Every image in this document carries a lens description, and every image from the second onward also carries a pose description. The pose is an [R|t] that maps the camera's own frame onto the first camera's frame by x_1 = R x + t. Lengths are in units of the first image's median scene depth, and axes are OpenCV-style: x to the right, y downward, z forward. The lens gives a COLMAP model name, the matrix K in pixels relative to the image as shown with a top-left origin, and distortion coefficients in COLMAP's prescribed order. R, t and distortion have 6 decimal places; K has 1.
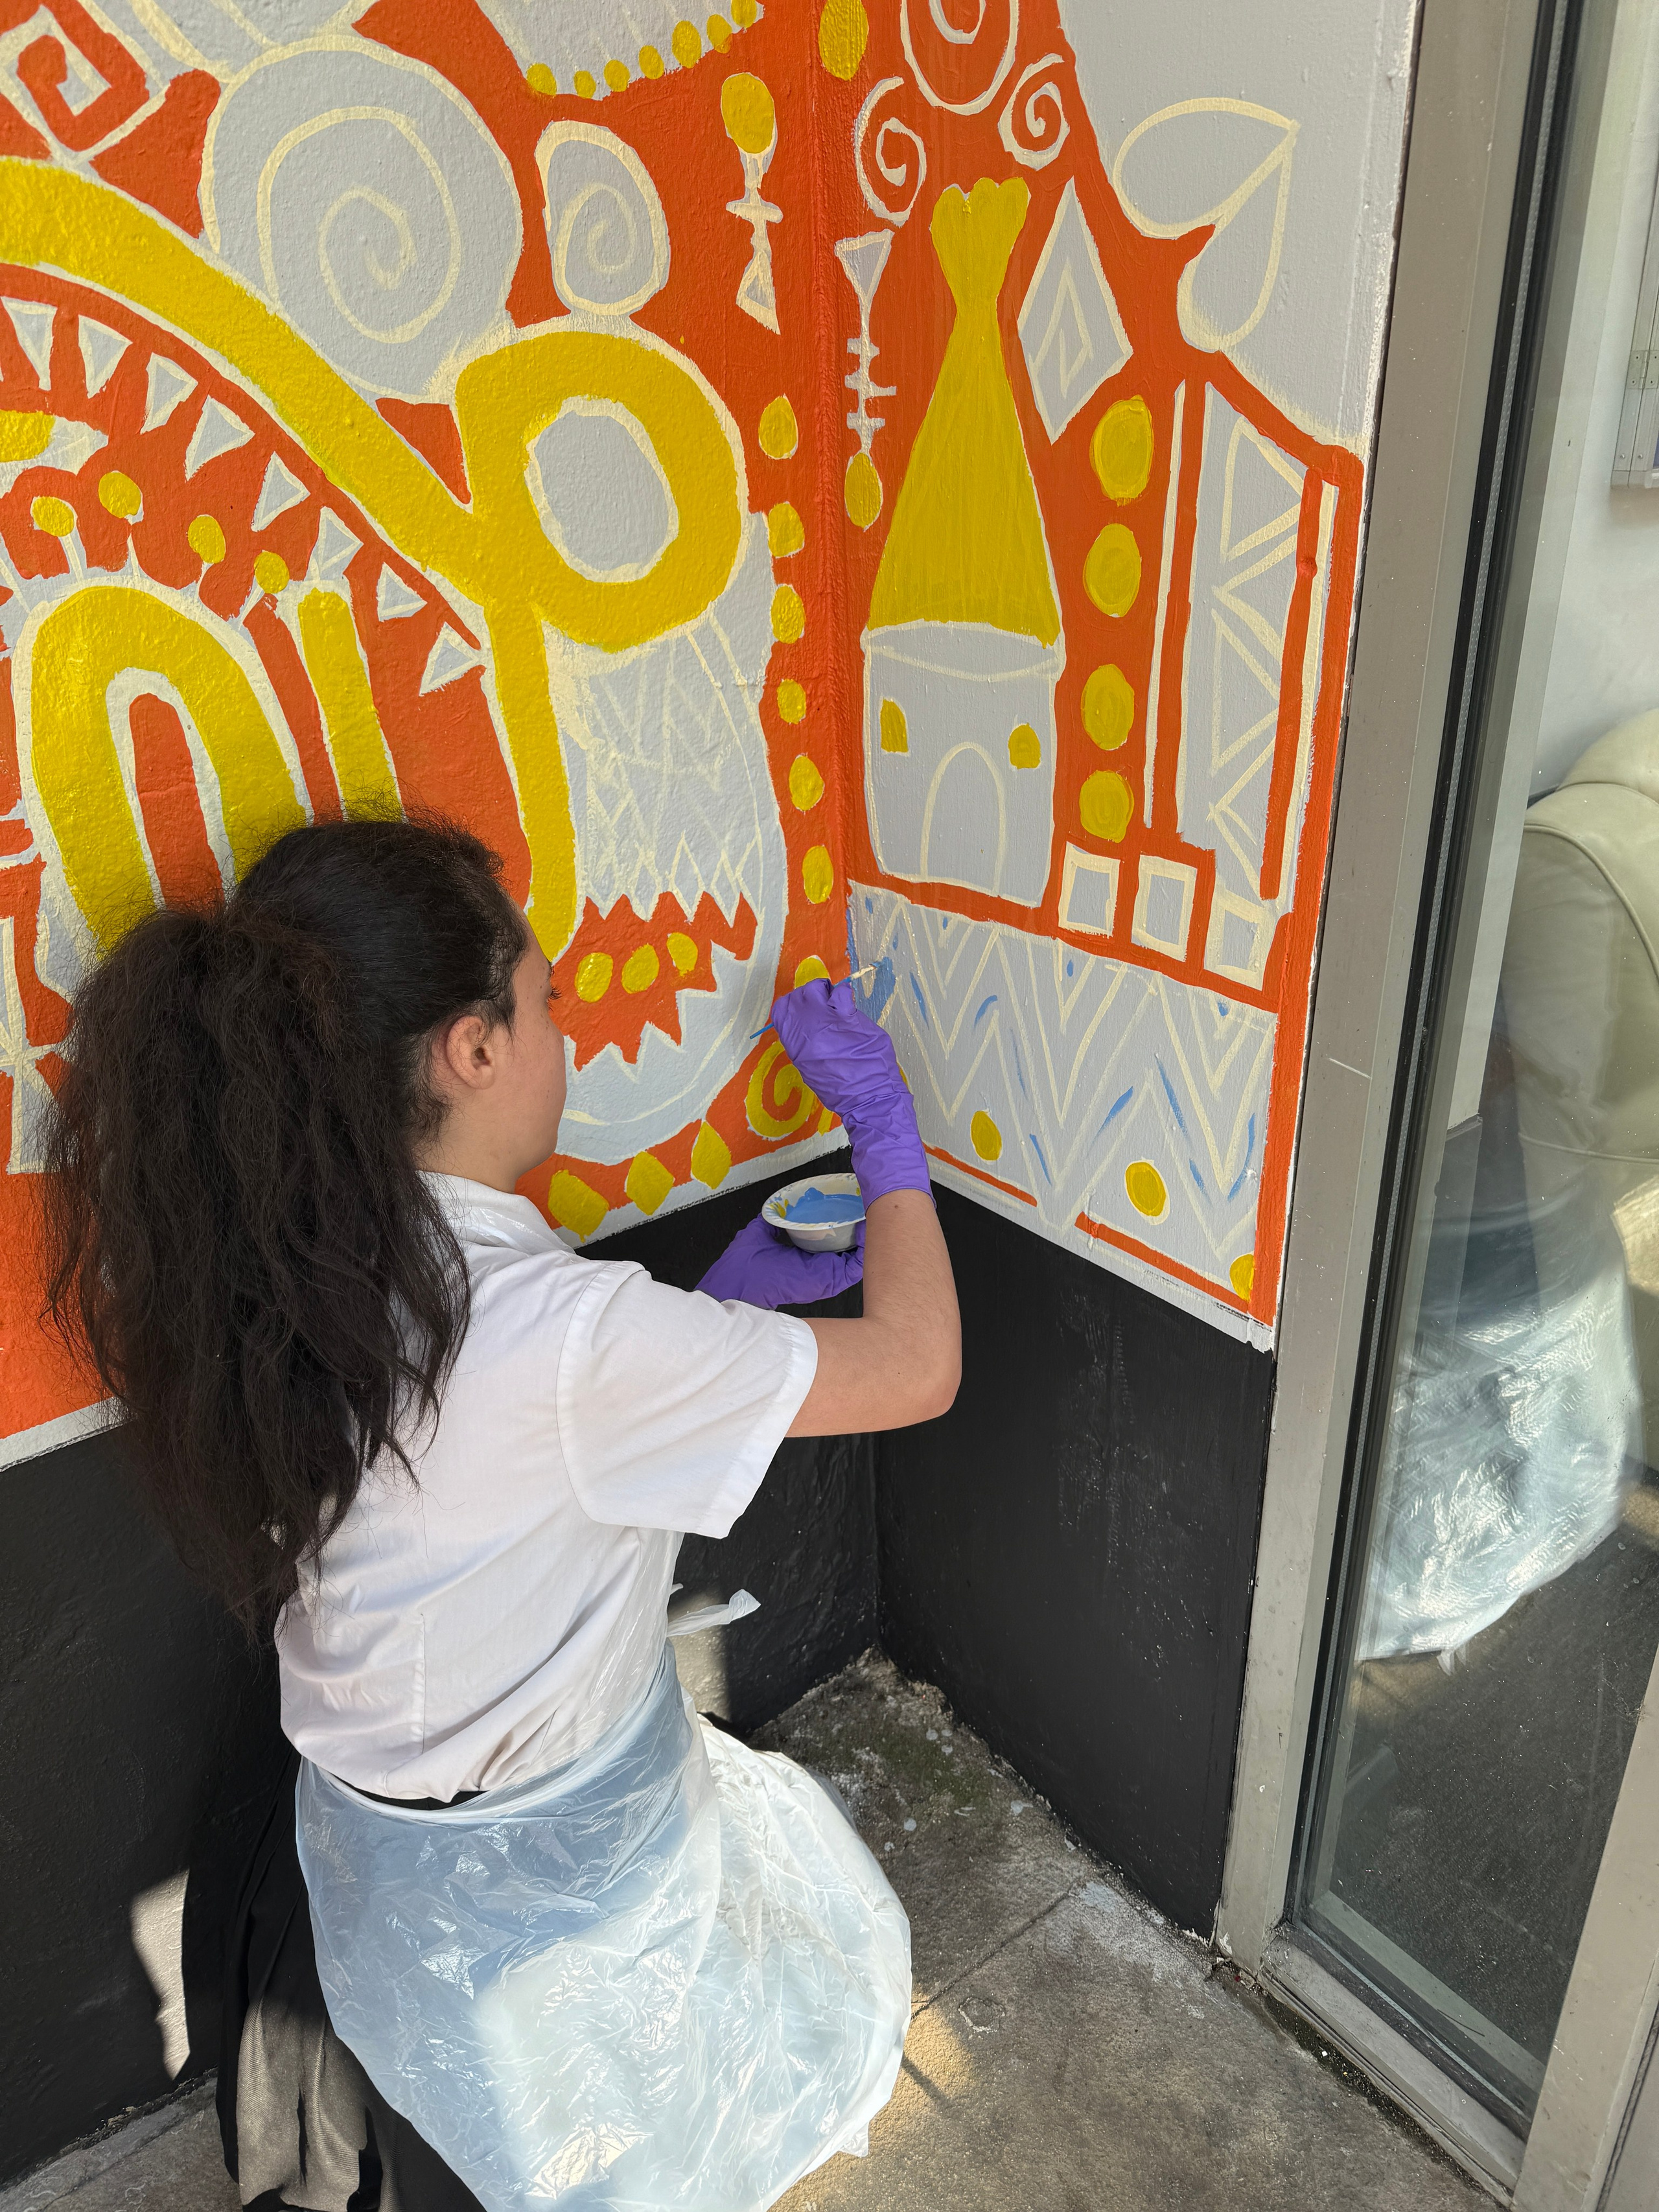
lens RADIAL K [[1572.1, 0, 796.5], [0, 1572.1, 1101.5], [0, 0, 1]] dist [0.055705, -0.087074]
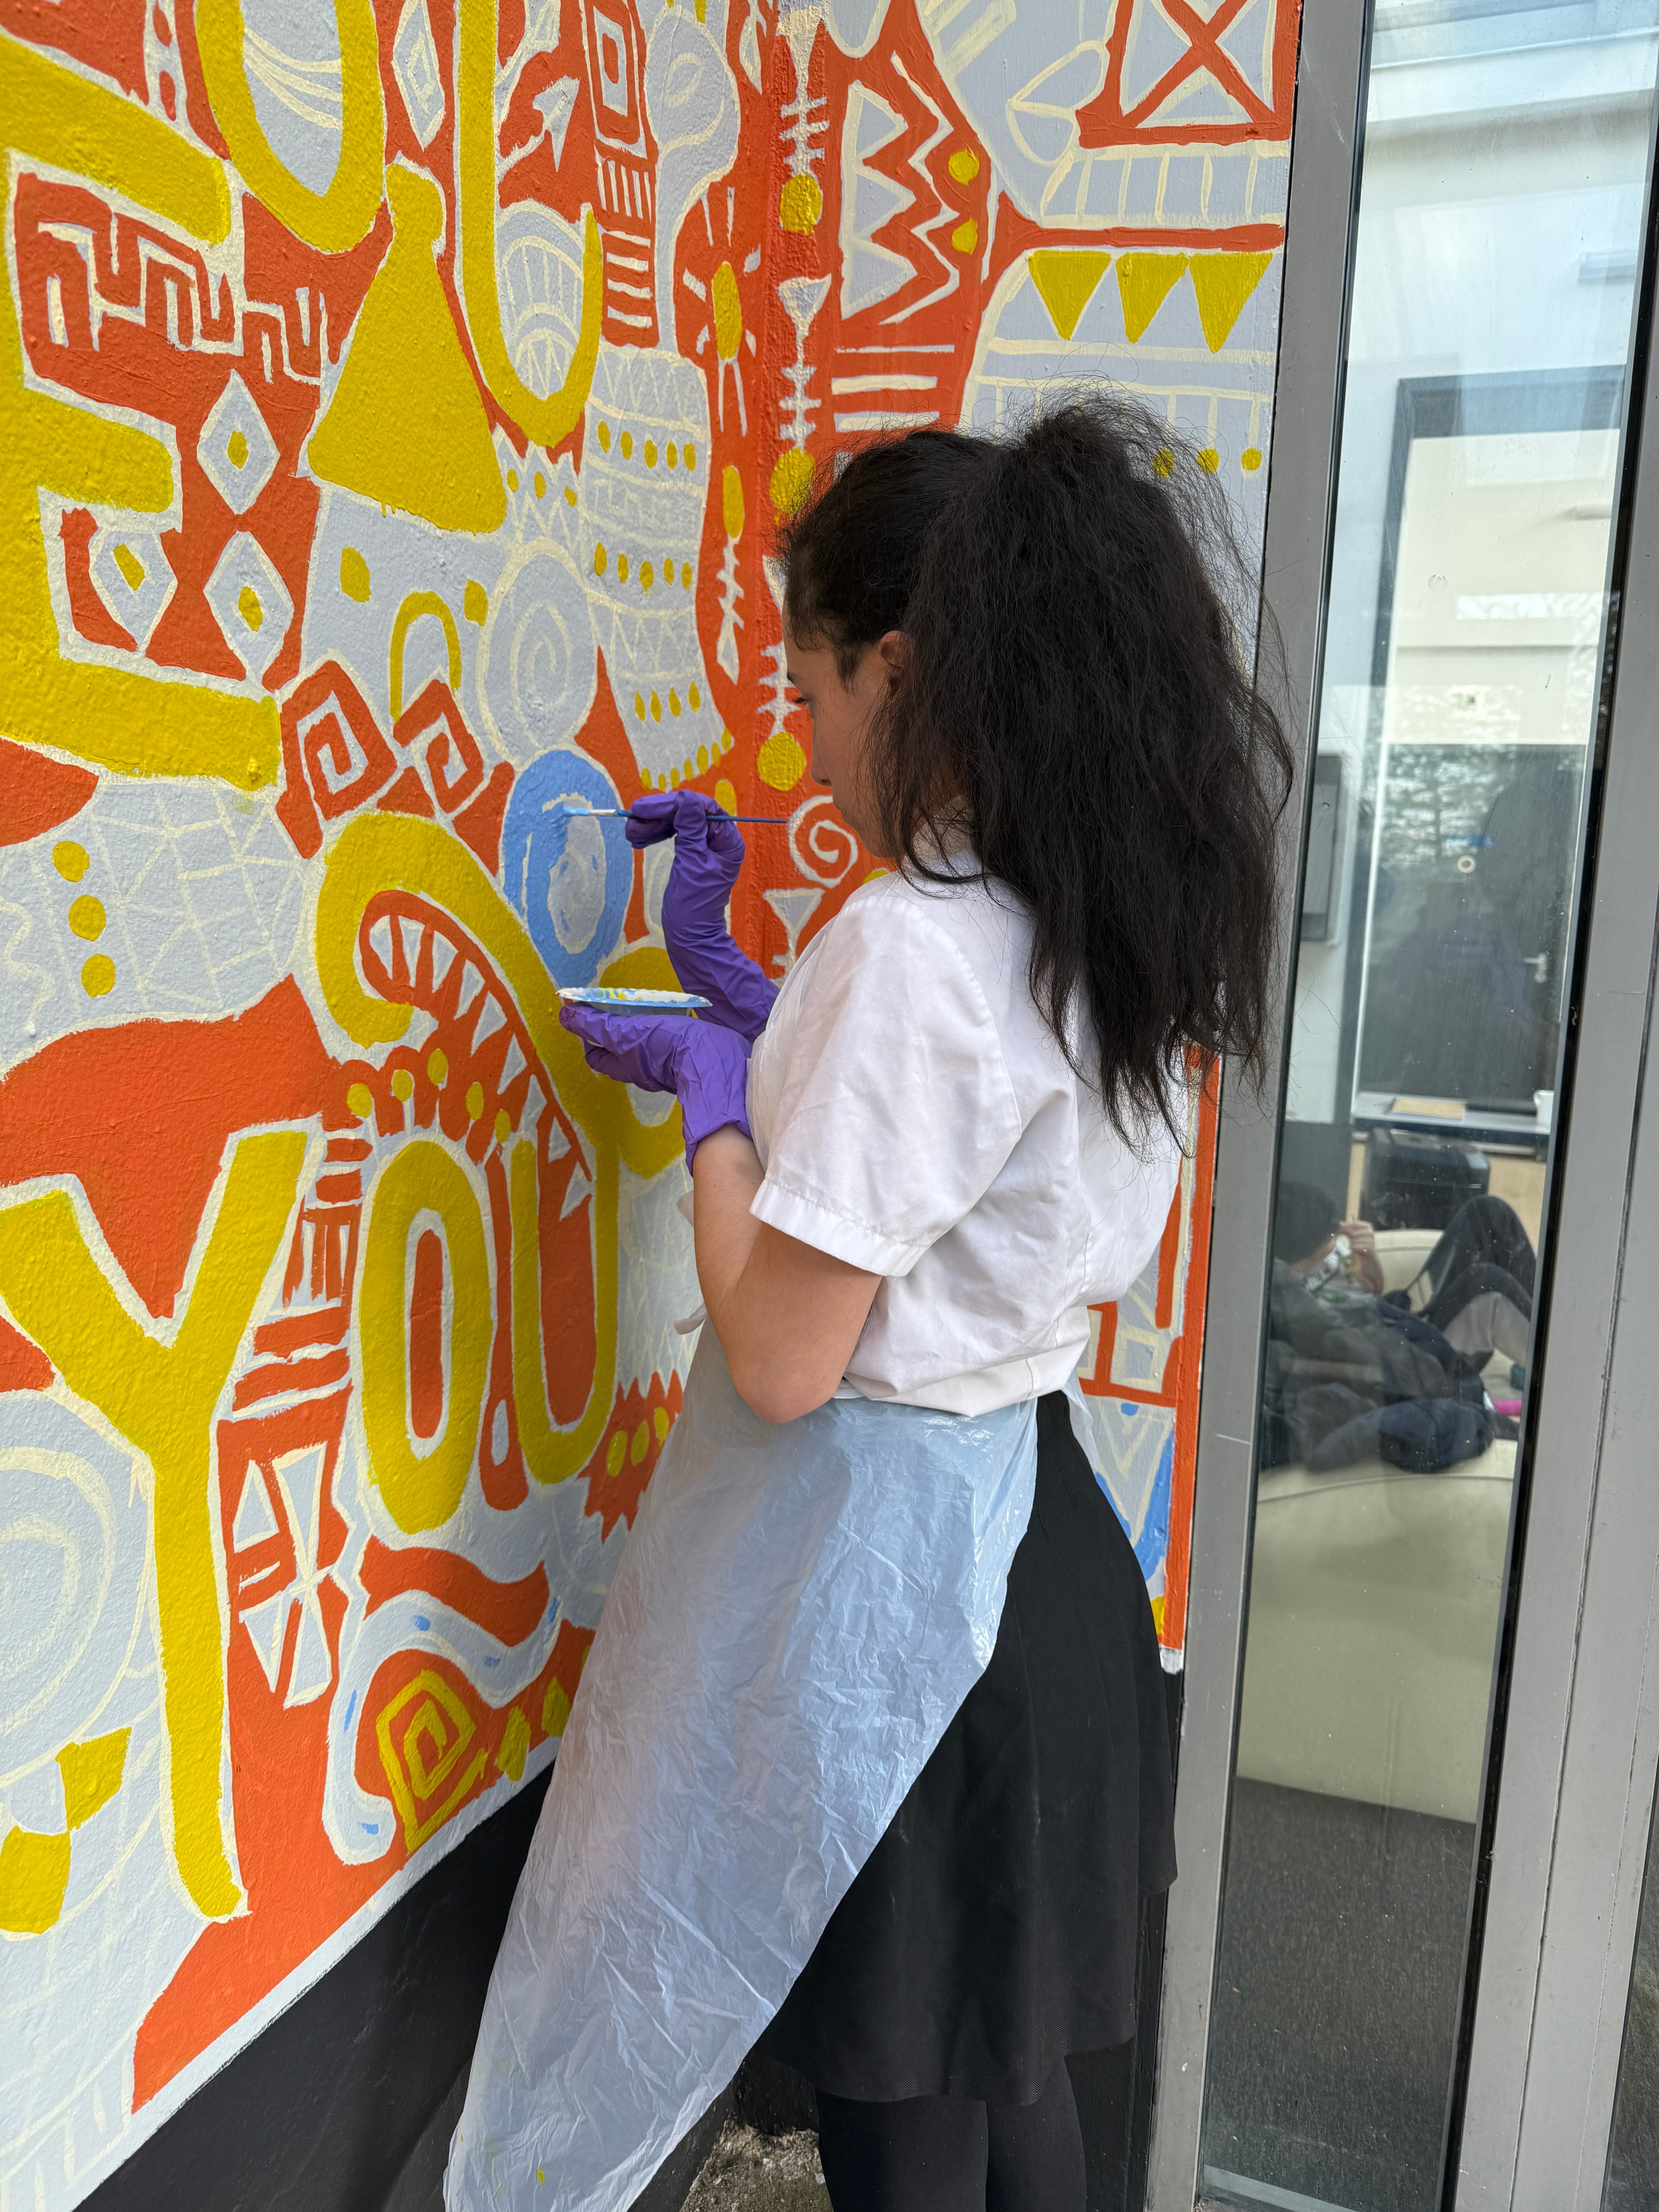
lens RADIAL K [[1572.1, 0, 847.5], [0, 1572.1, 1110.2], [0, 0, 1]] dist [0.055705, -0.087074]
pose [[0.841639, -0.007274, 0.539991, -0.724984], [0.170999, 0.952049, -0.253697, 0.000576], [-0.512252, 0.305859, 0.802526, -0.087121]]
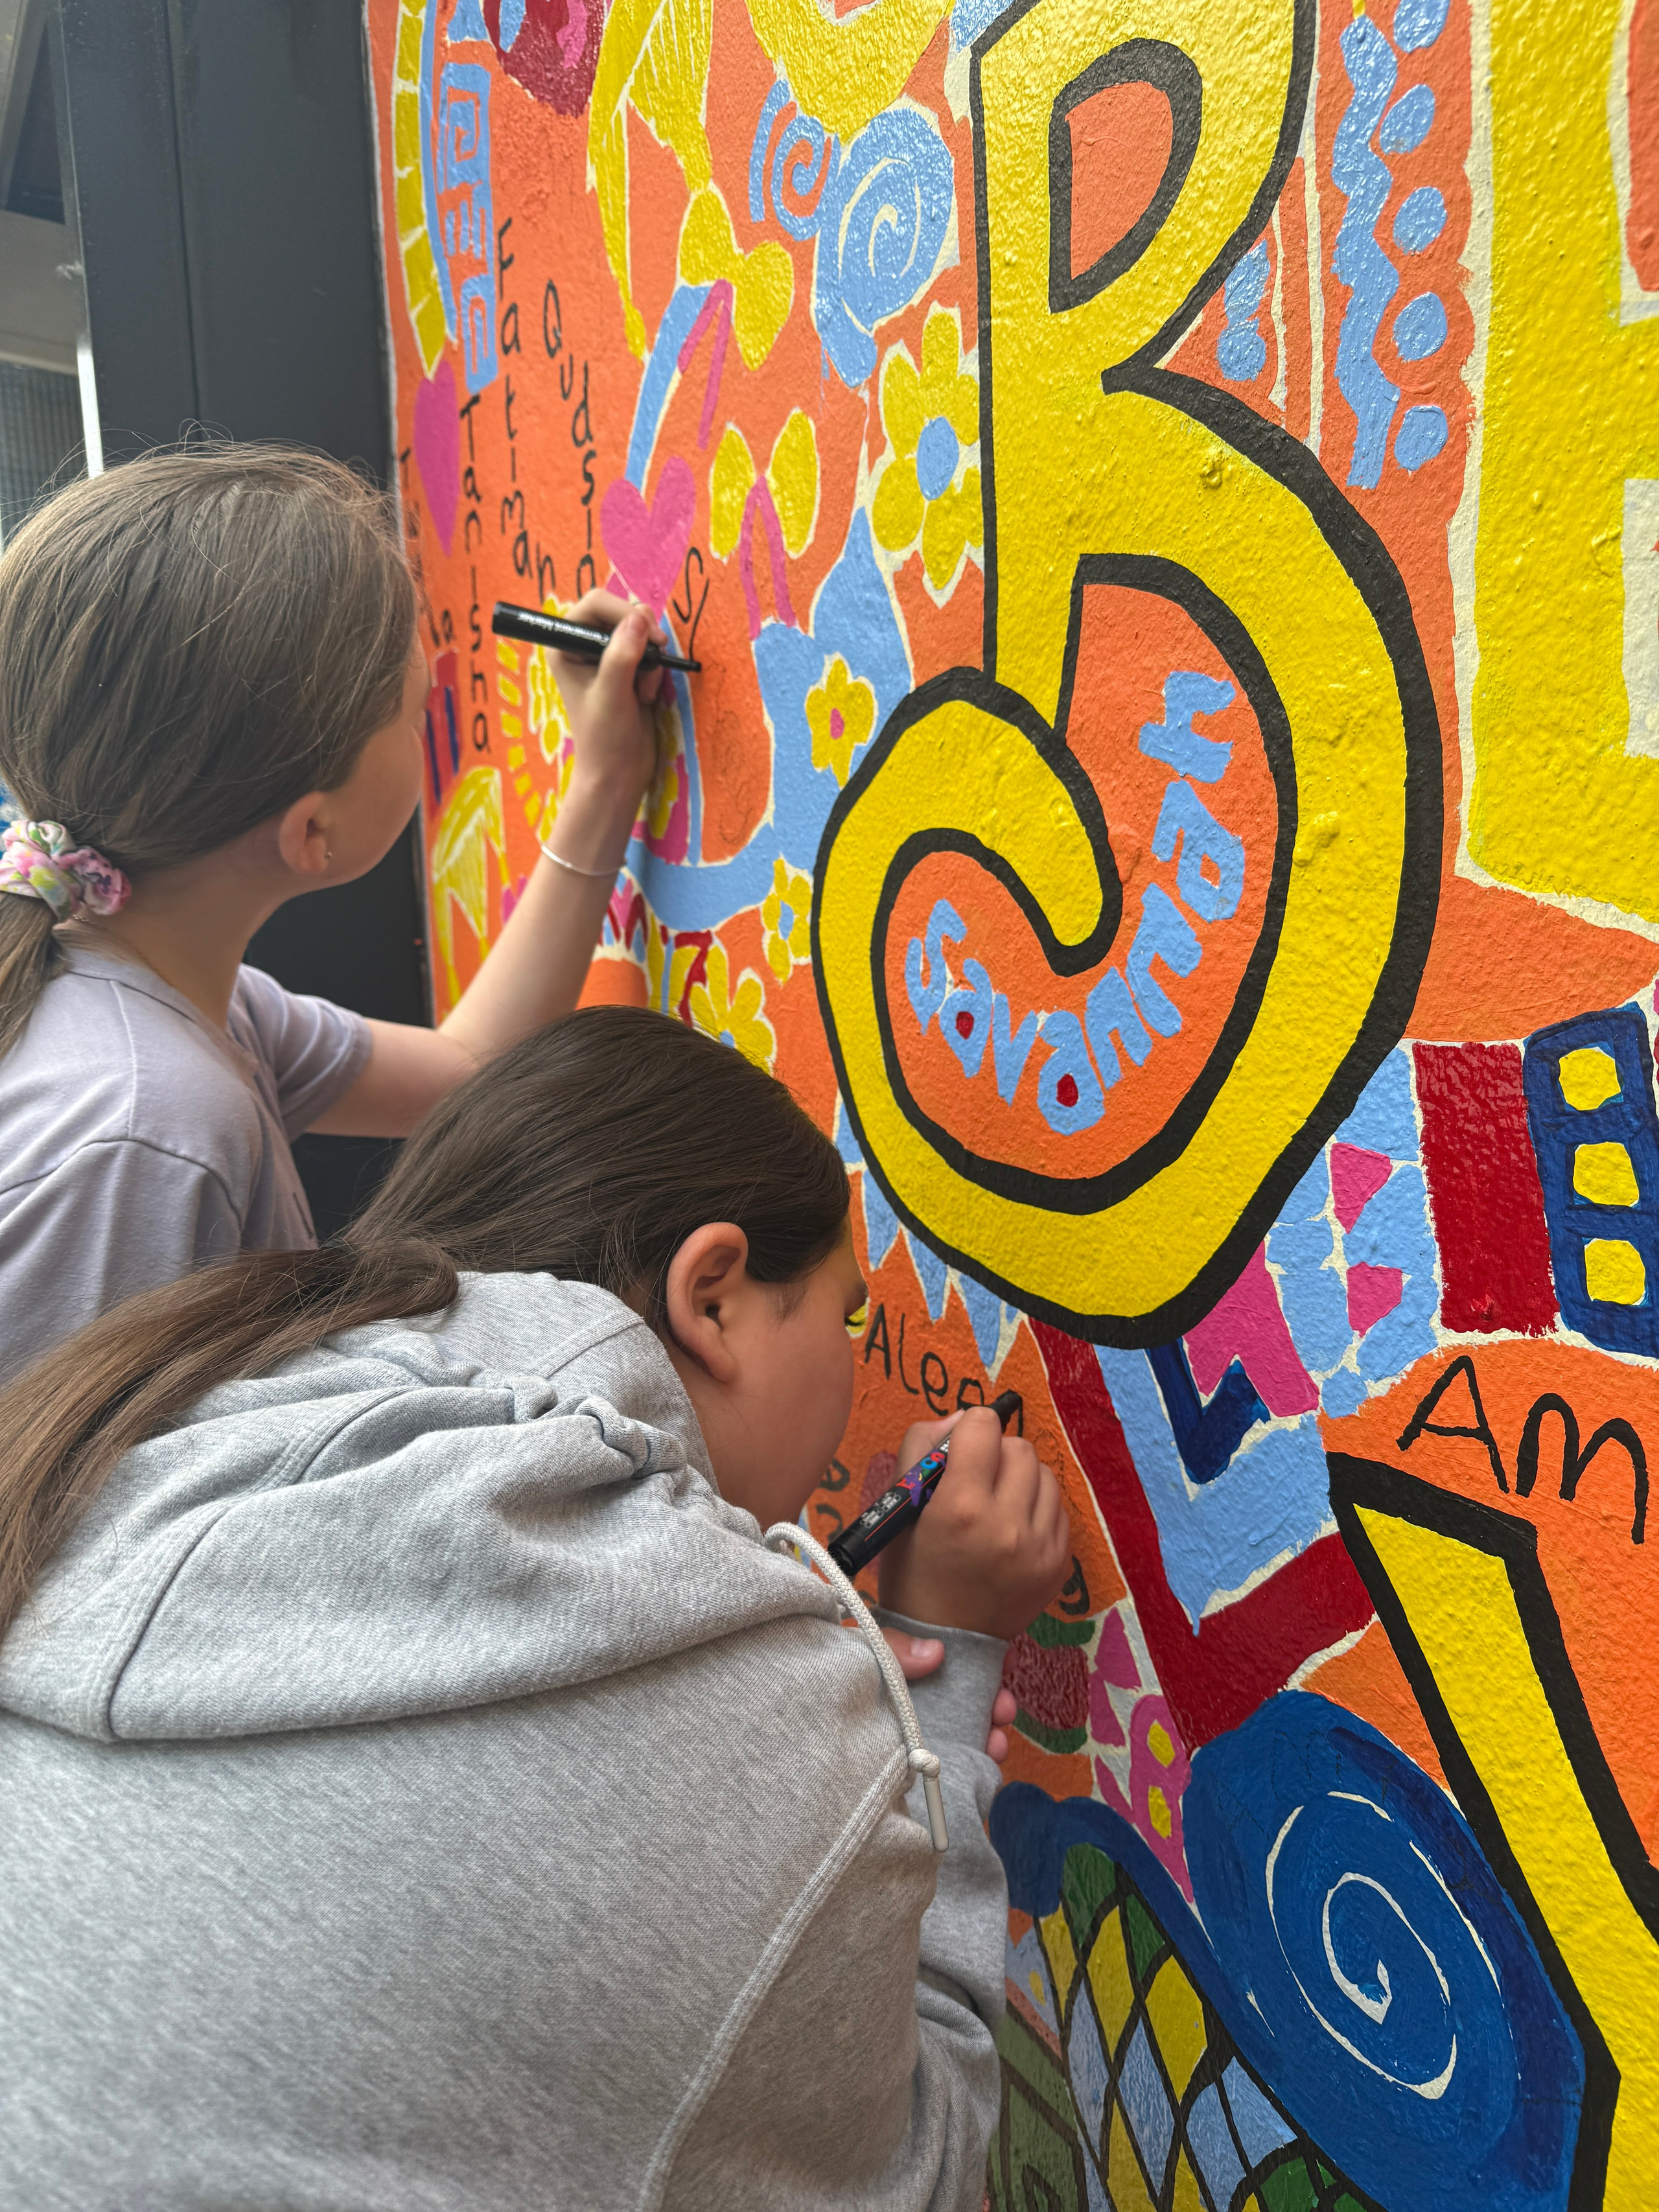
lens RADIAL K [[1572.1, 0, 830.6], [0, 1572.1, 1092.9], [0, 0, 1]] dist [0.055705, -0.087074]
pose [[-0.112022, 0.250888, -0.961513, -0.140706], [-0.426790, 0.861666, 0.274558, -0.403568], [0.897386, 0.441120, 0.010551, 0.476875]]
